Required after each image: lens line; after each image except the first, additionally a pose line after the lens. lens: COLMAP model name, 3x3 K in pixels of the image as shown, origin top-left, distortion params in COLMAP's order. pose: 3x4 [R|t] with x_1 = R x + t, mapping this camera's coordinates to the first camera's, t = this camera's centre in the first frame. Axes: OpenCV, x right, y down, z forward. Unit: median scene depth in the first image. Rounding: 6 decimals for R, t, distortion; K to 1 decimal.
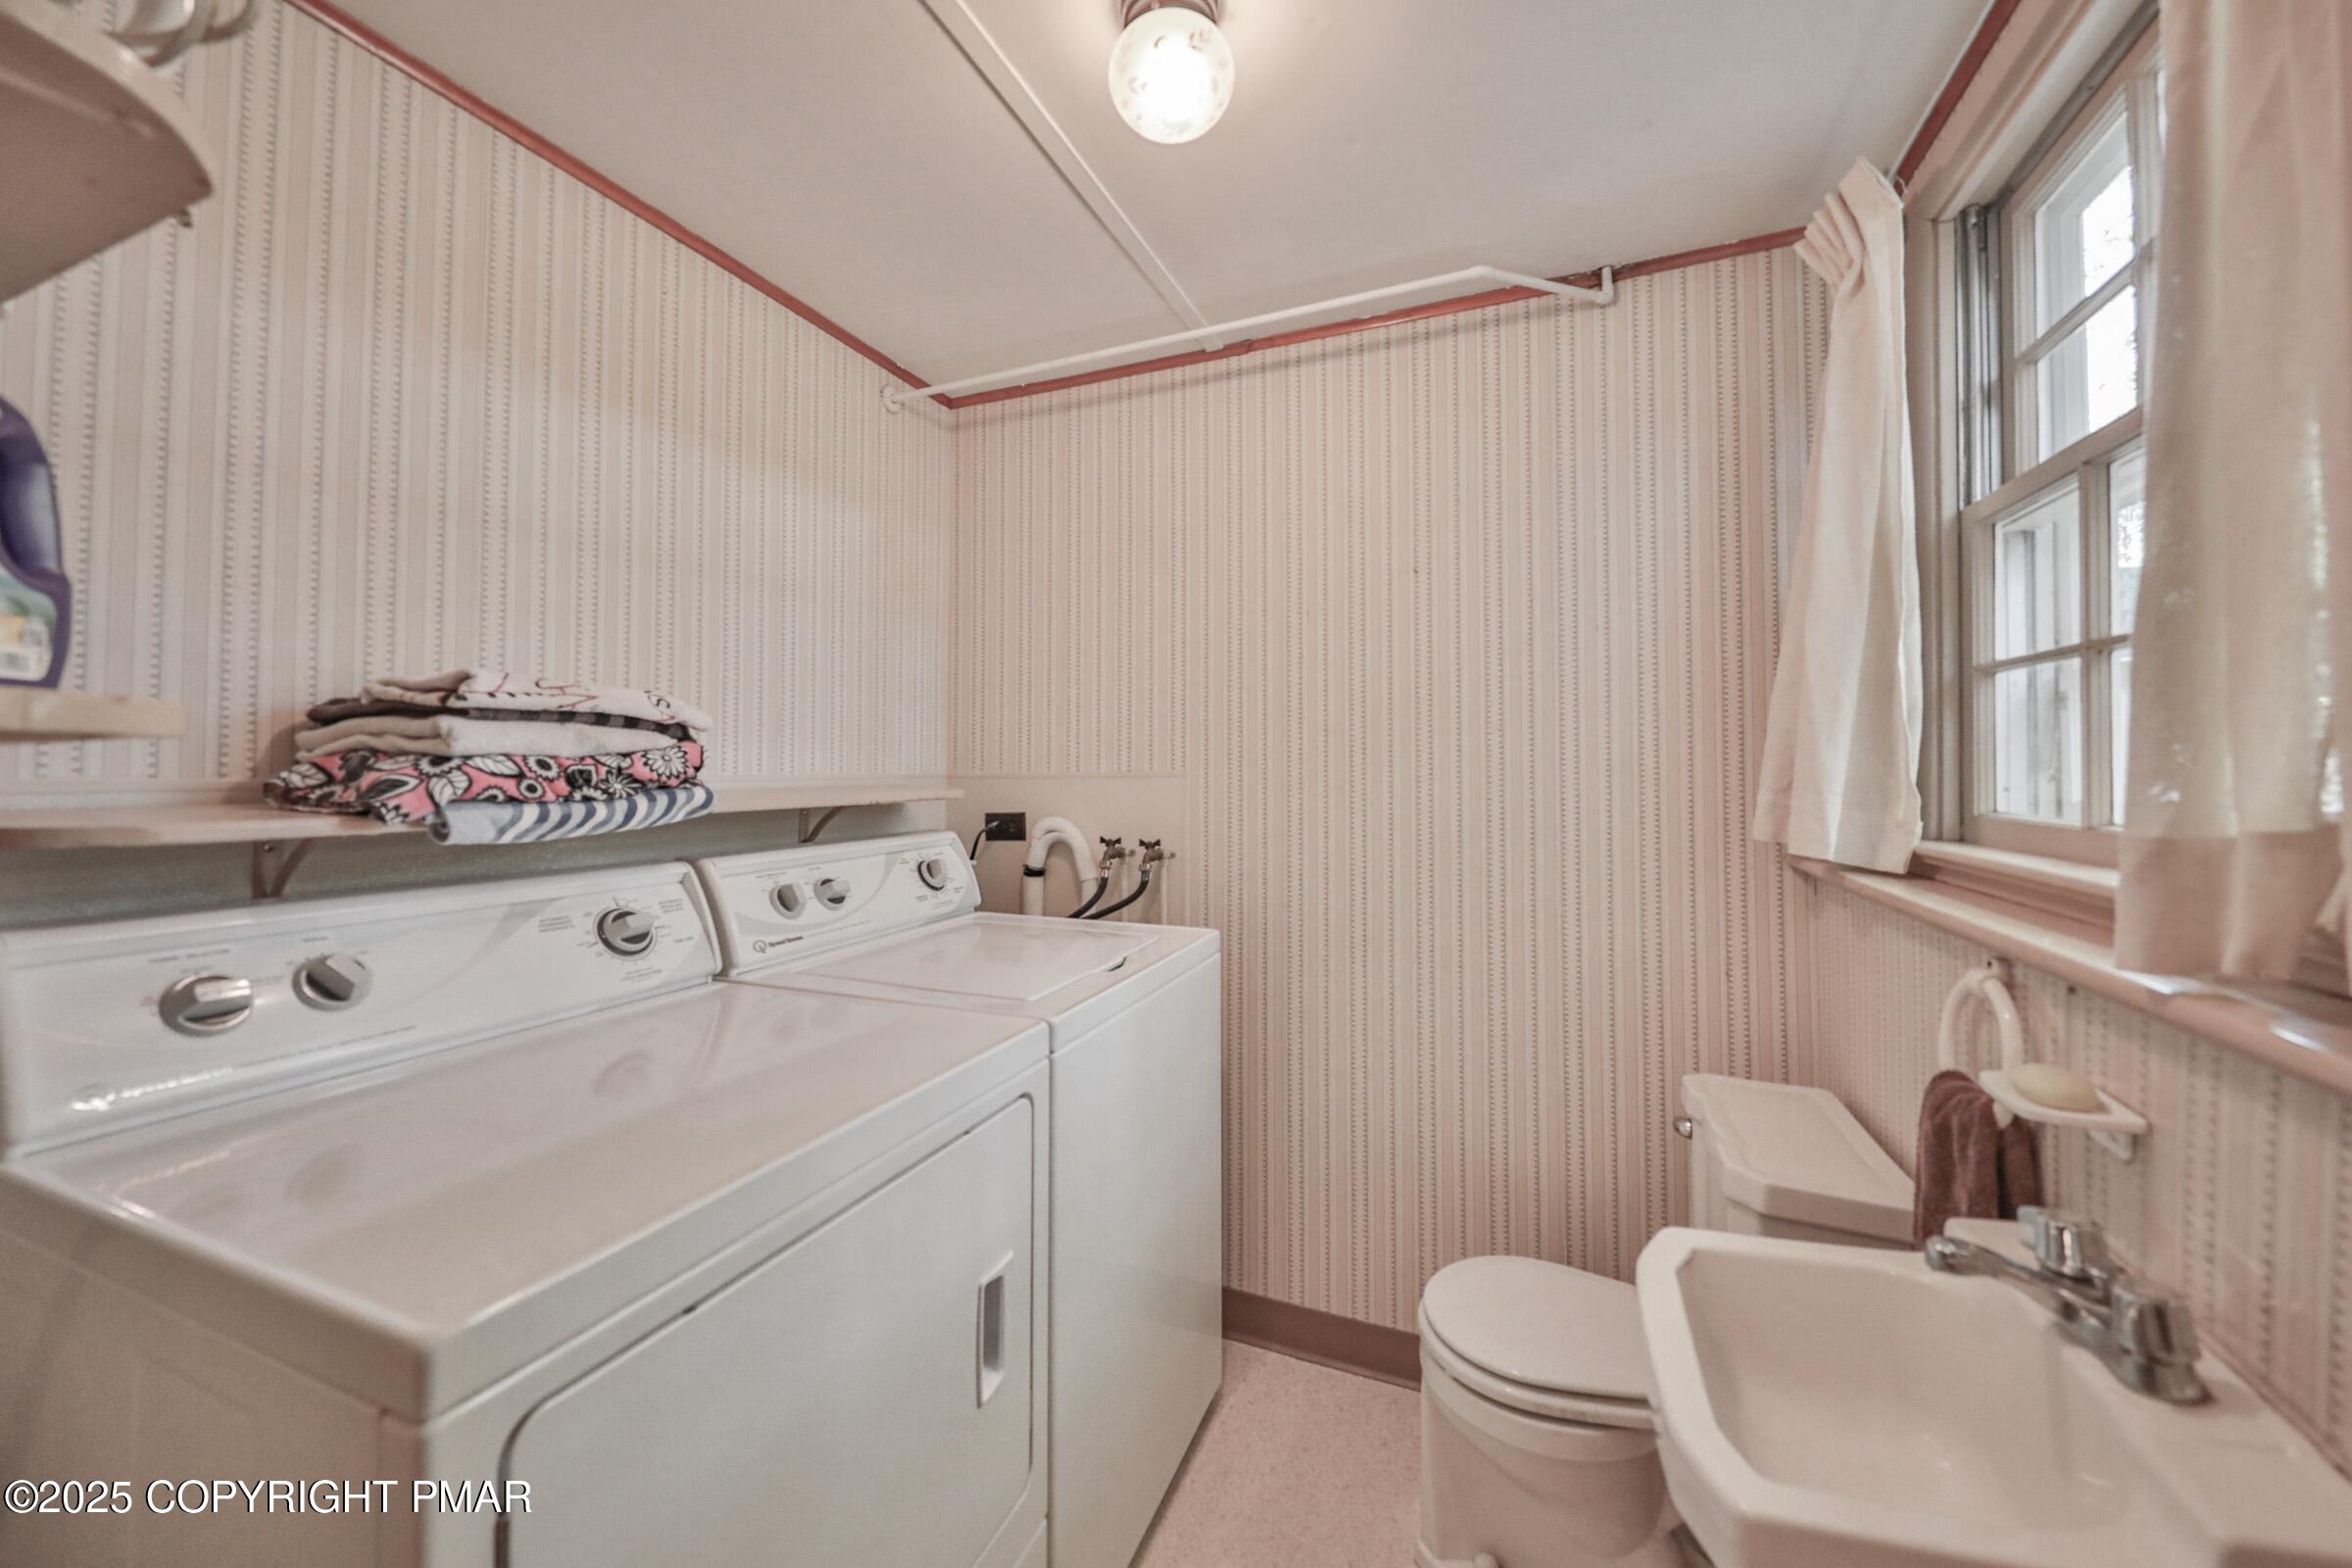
lens RADIAL K [[824.7, 0, 1180.2], [0, 824.7, 760.4], [0, 0, 1]] dist [0.009713, -0.007114]
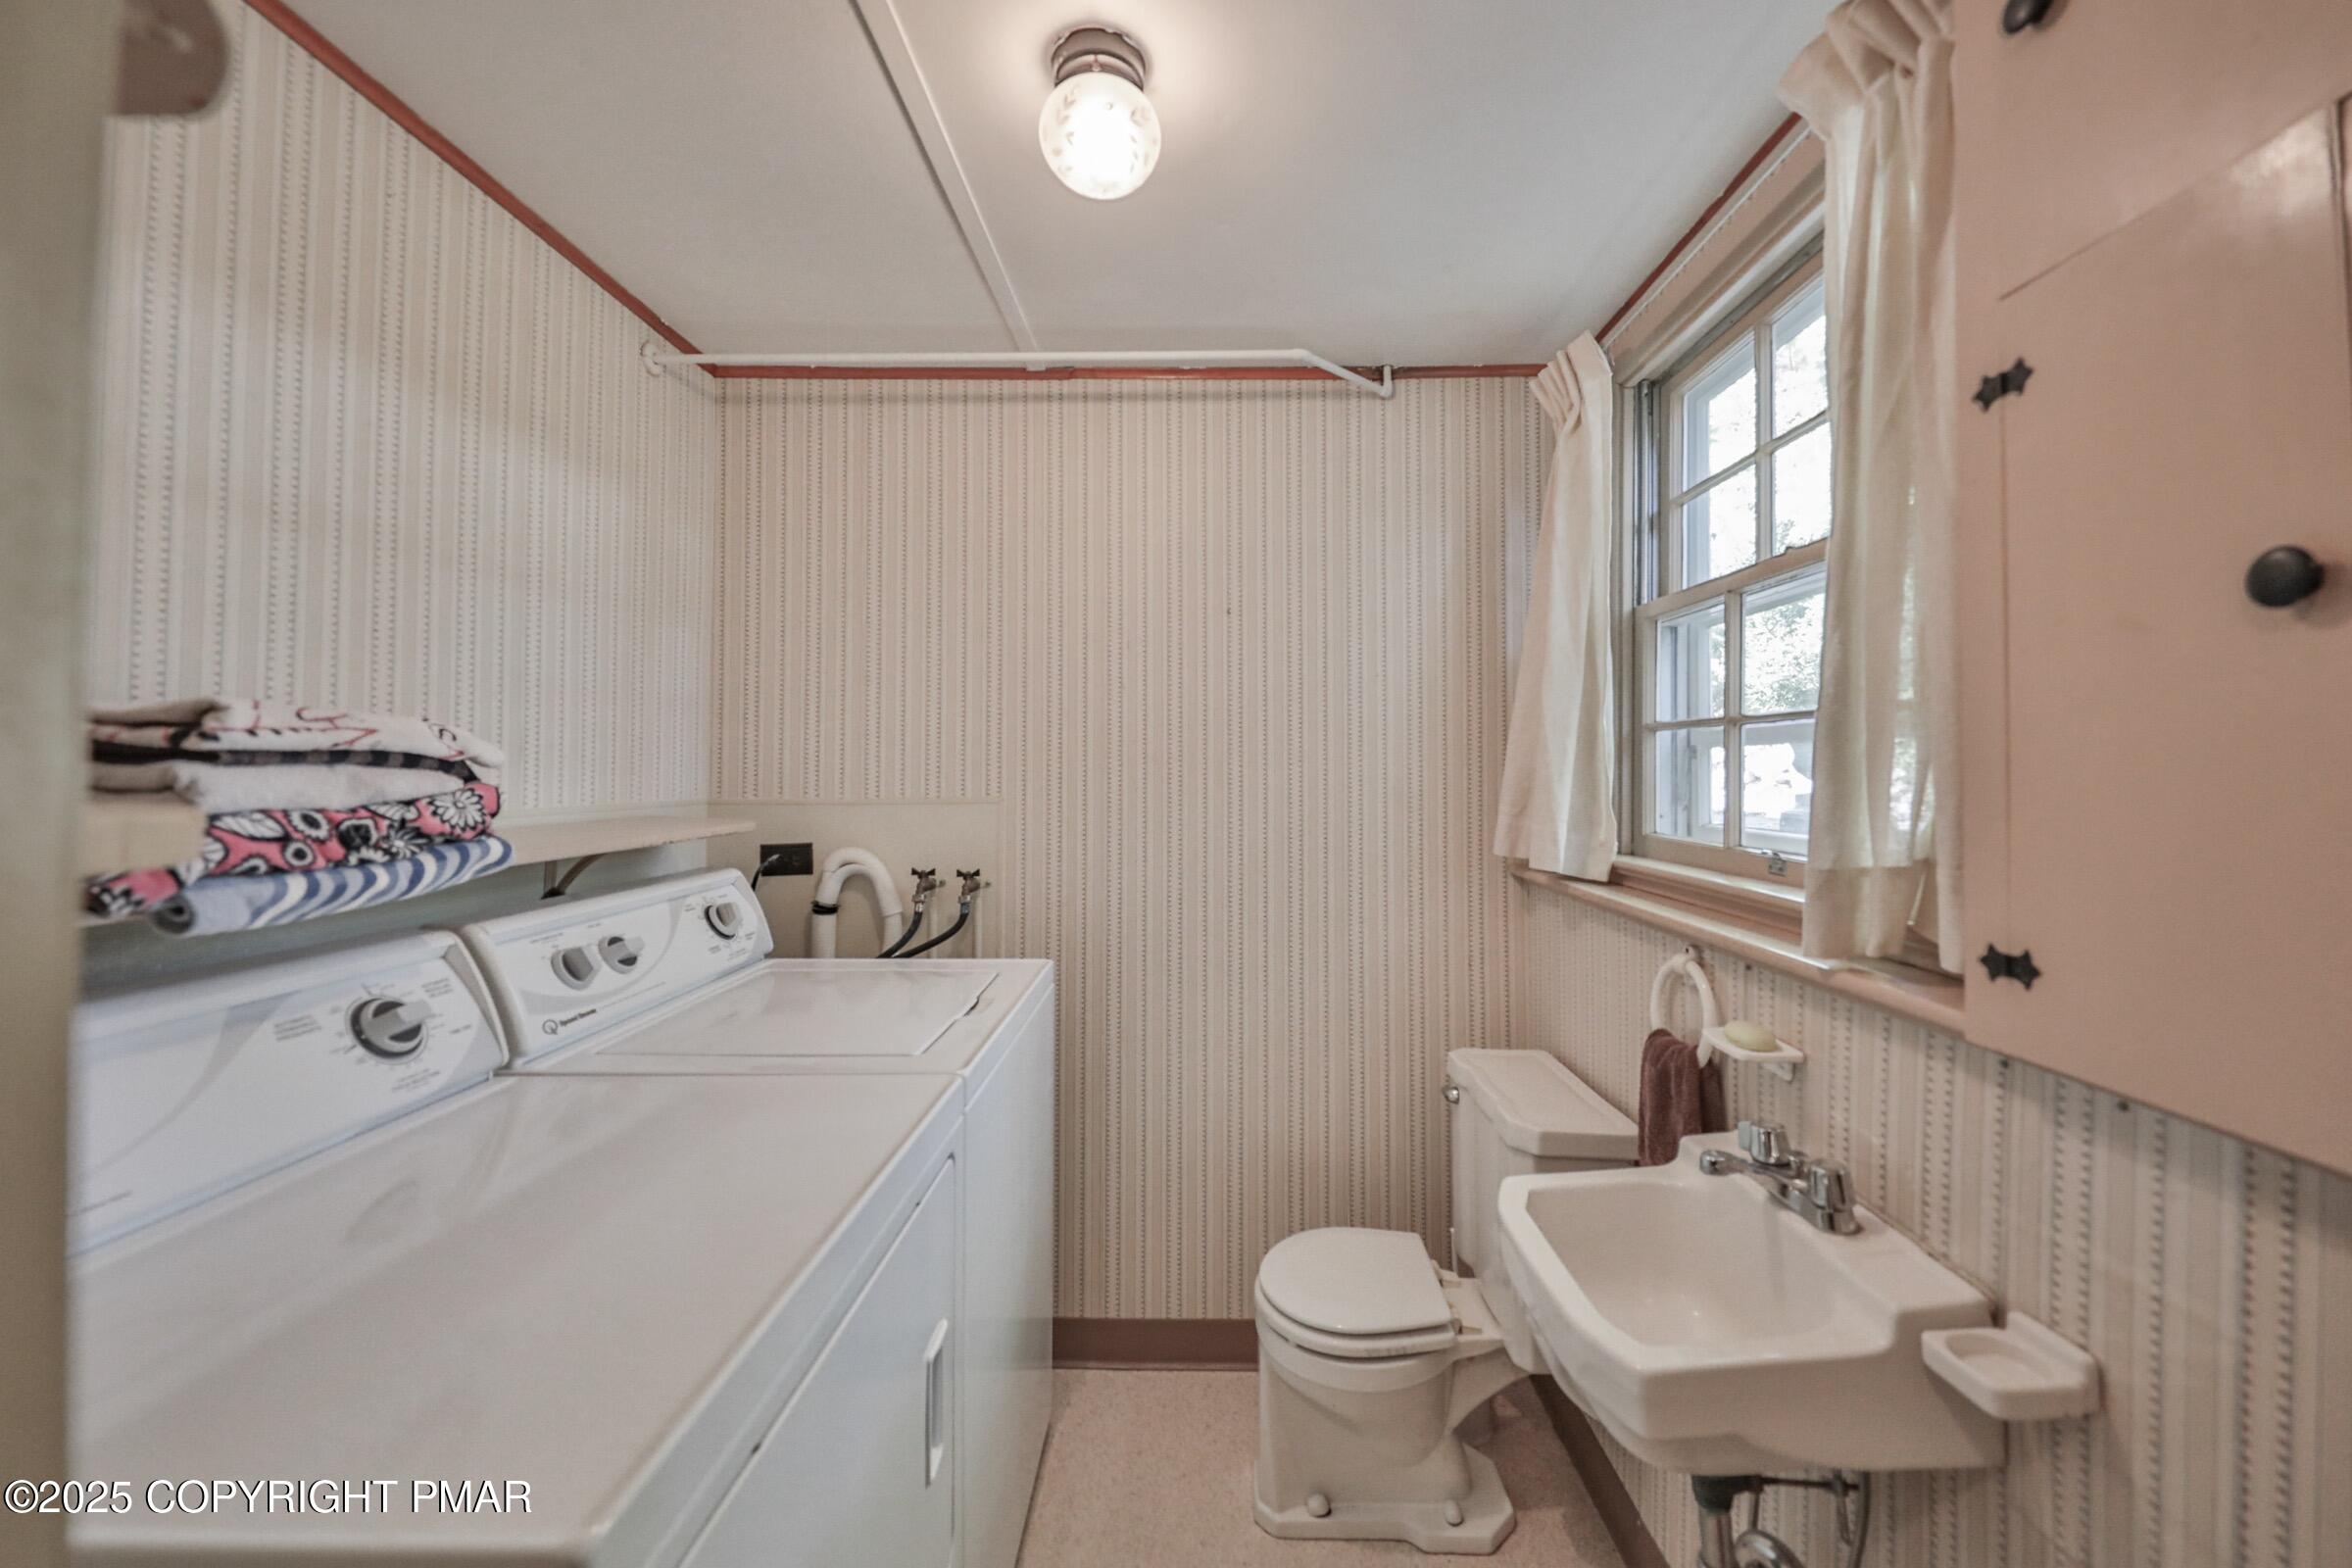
lens RADIAL K [[852.4, 0, 1181.7], [0, 852.4, 764.1], [0, 0, 1]] dist [0.009656, -0.008084]
pose [[0.930205, 0.008001, 0.366954, -0.249600], [-0.009090, 0.999958, 0.001238, -0.044506], [-0.366929, -0.004487, 0.930238, -0.019497]]
